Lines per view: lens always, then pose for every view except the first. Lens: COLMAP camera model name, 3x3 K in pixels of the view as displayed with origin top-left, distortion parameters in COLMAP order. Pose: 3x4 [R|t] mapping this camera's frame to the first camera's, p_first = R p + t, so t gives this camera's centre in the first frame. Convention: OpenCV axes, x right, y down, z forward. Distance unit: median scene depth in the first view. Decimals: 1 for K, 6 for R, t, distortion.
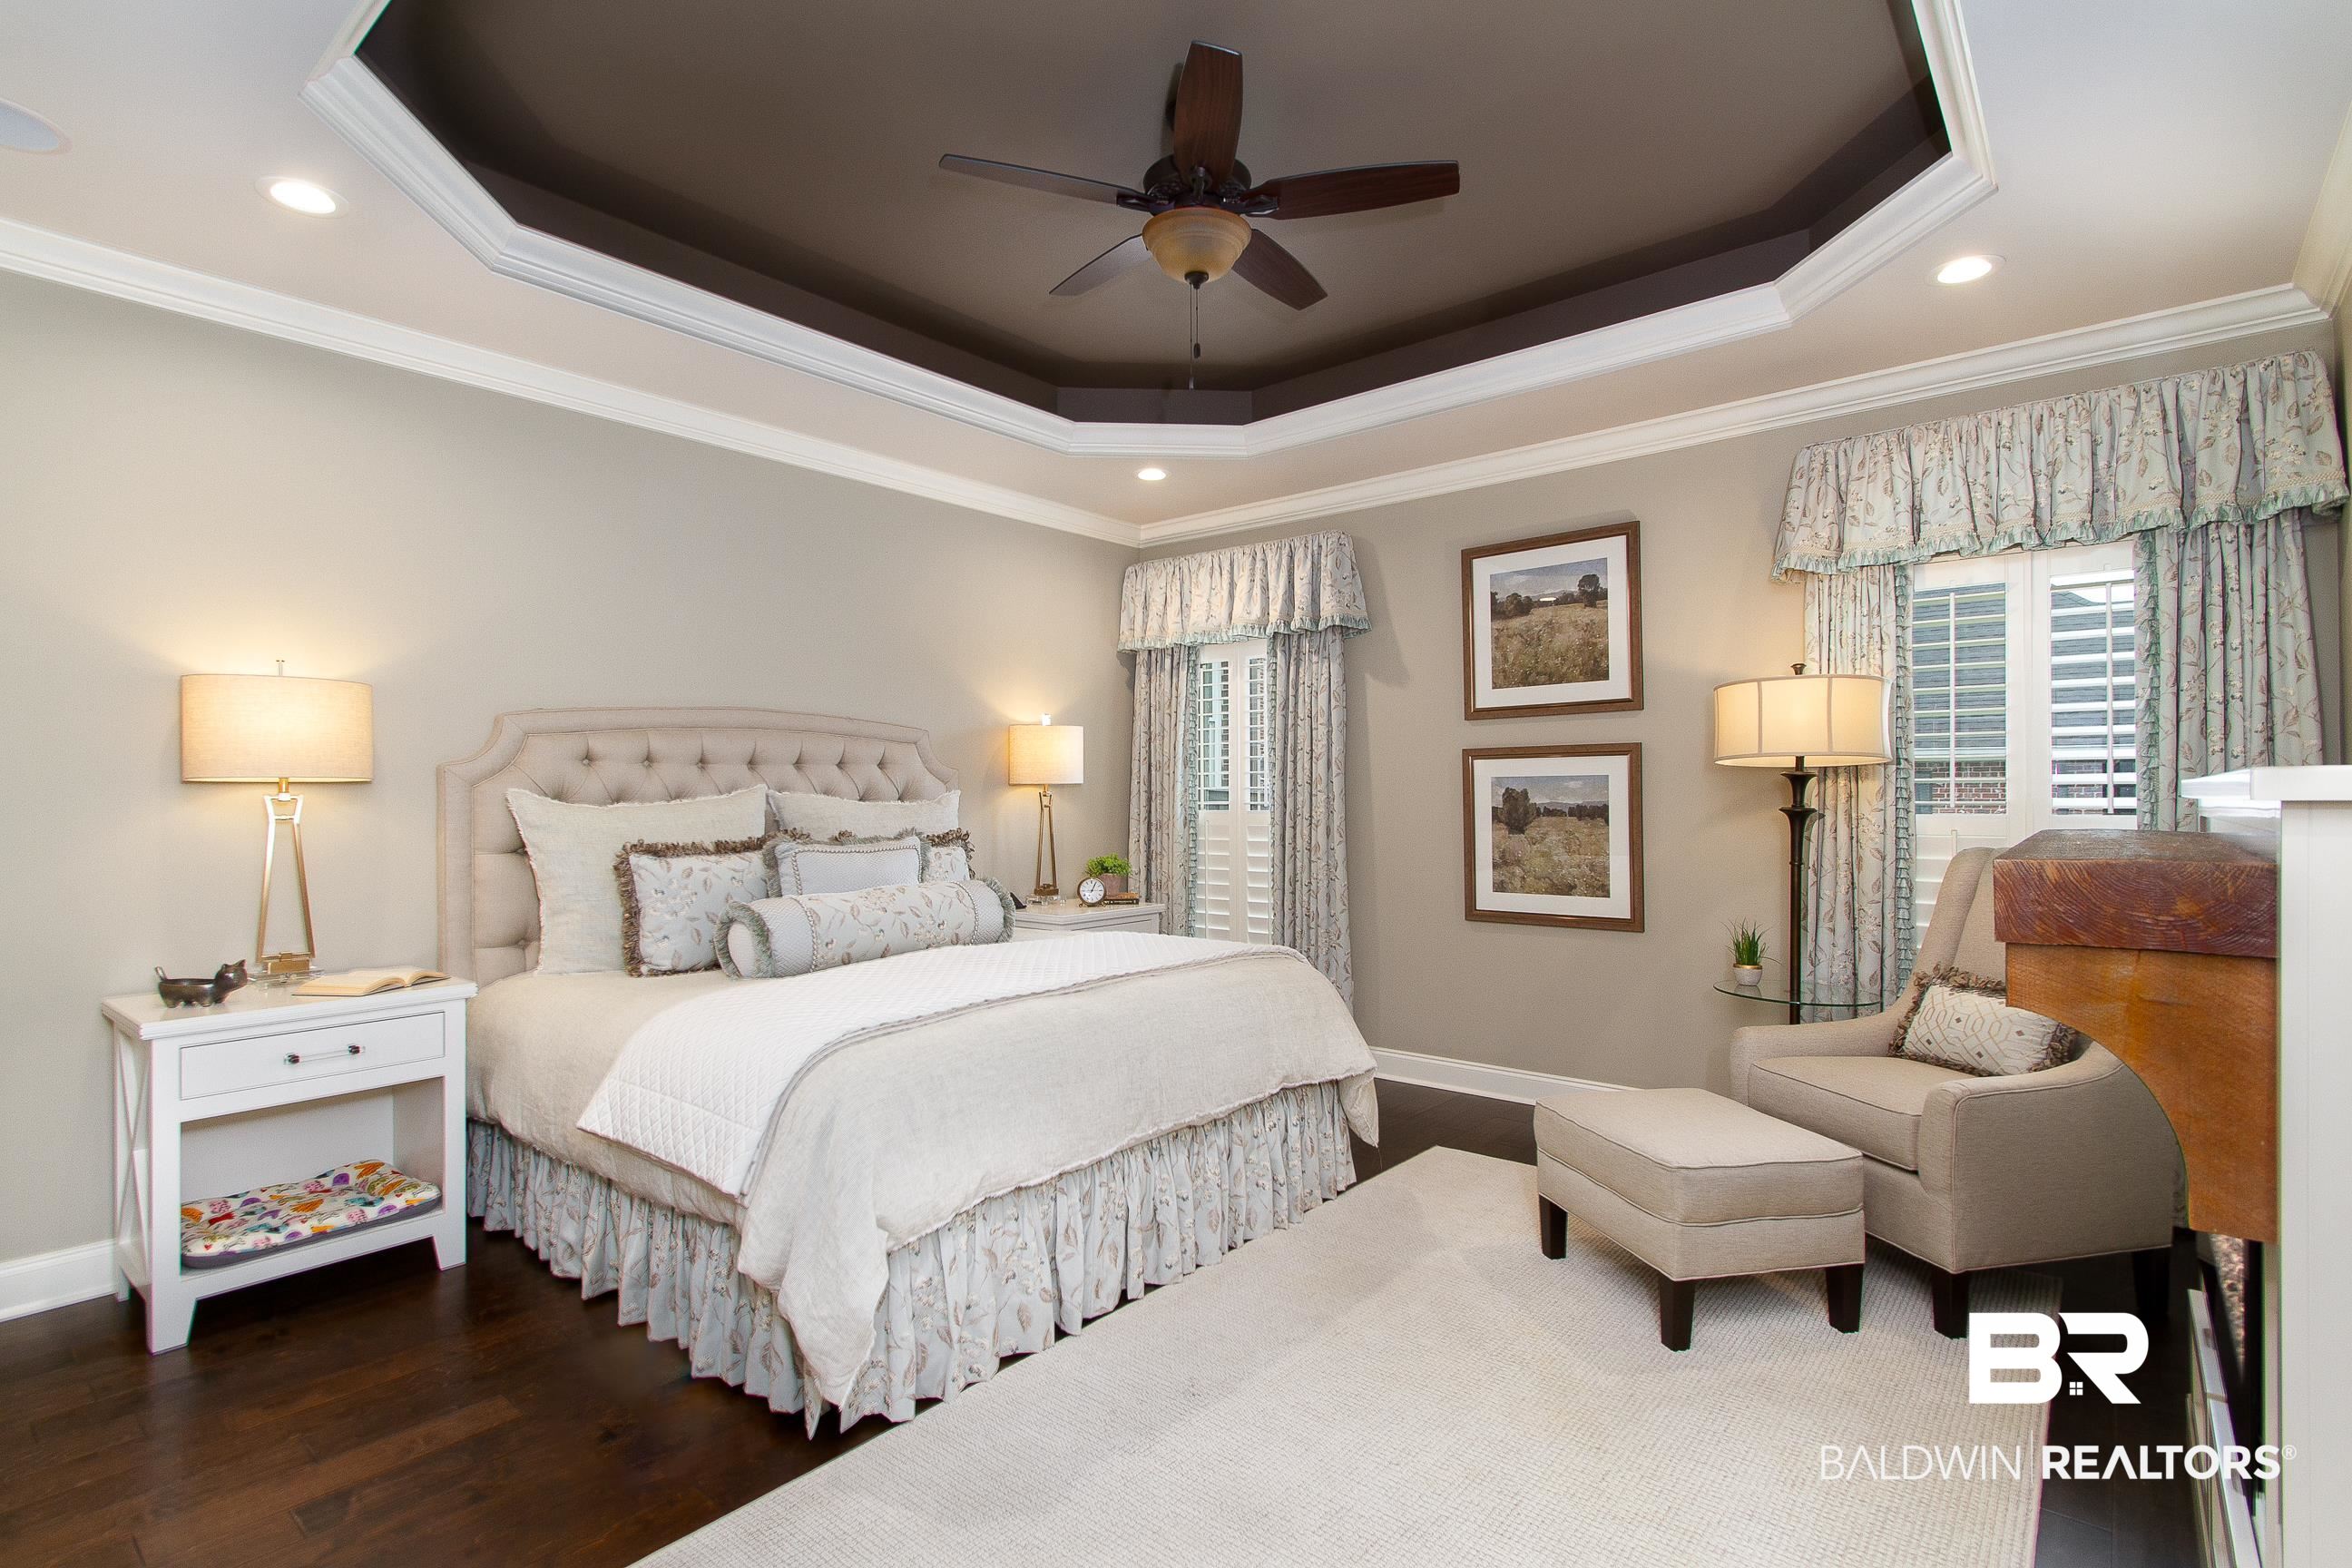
lens RADIAL K [[1110.8, 0, 1166.7], [0, 1110.8, 779.4], [0, 0, 1]] dist [-0.000018, -0.001515]
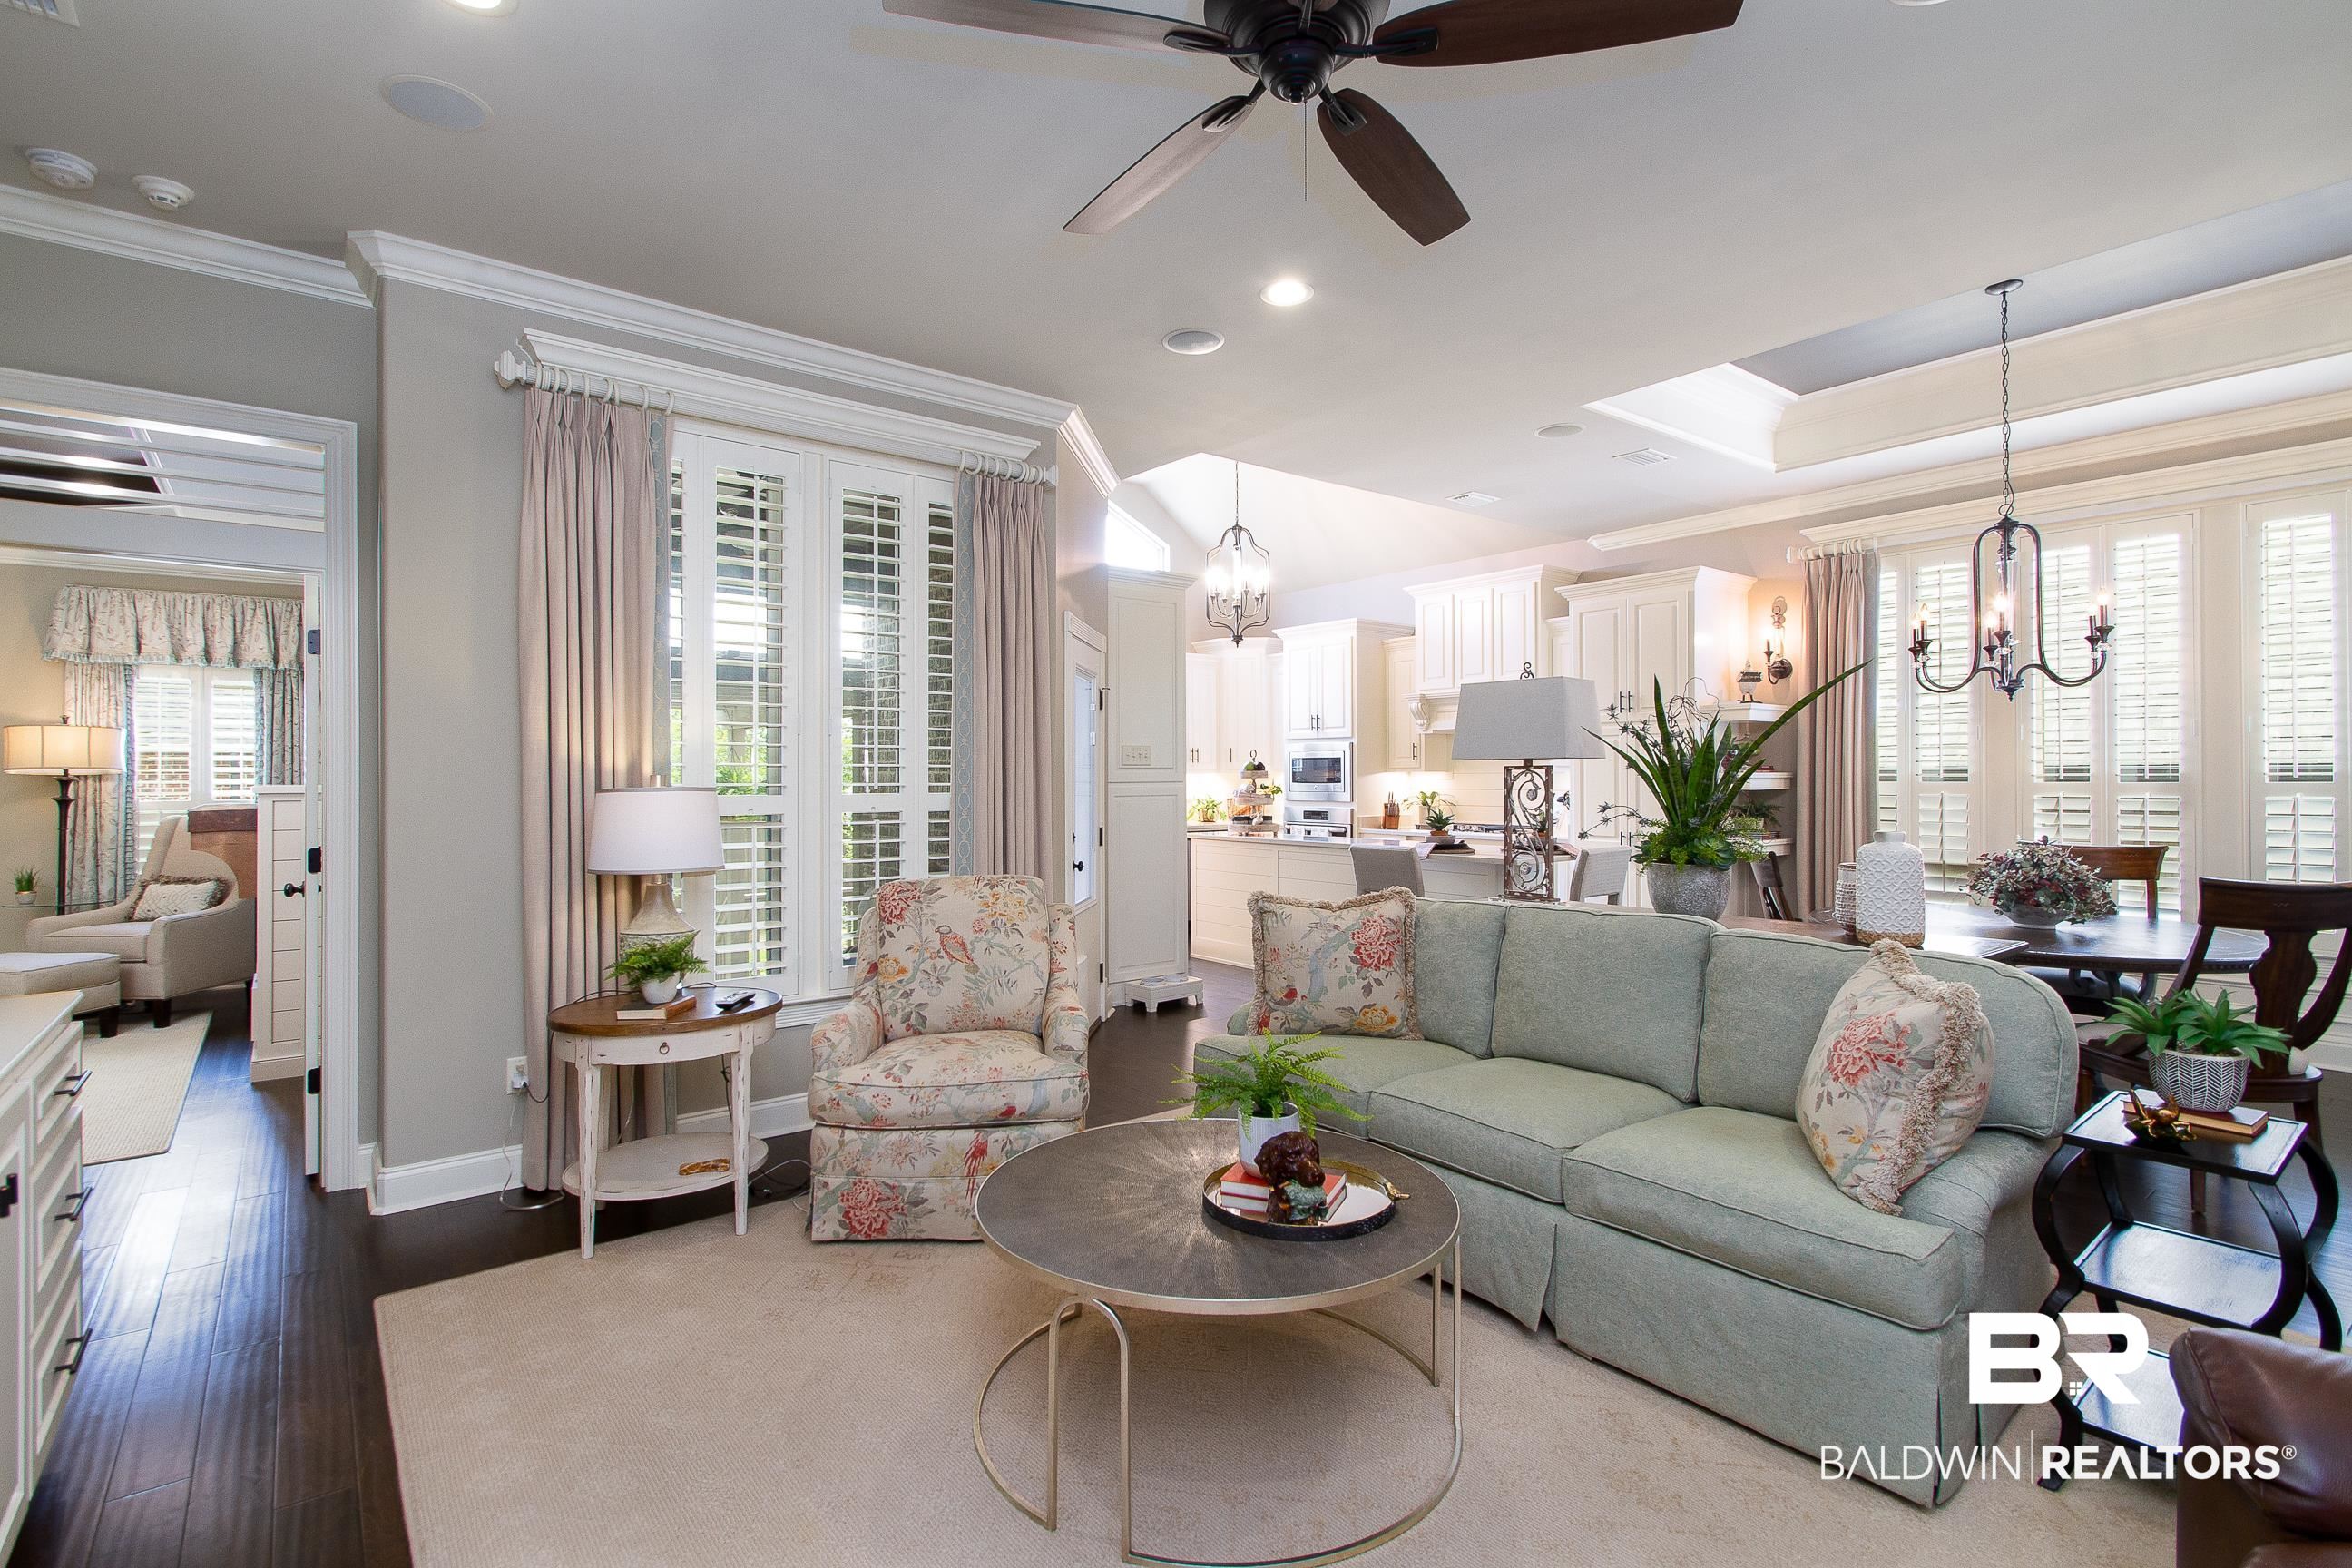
lens RADIAL K [[1110.8, 0, 1158.5], [0, 1110.8, 776.1], [0, 0, 1]] dist [-0.000018, -0.001515]
pose [[0.202174, 0.000732, 0.979349, -0.802926], [-0.008311, 0.999965, 0.000968, -0.025338], [-0.979314, -0.008335, 0.202173, -1.054553]]
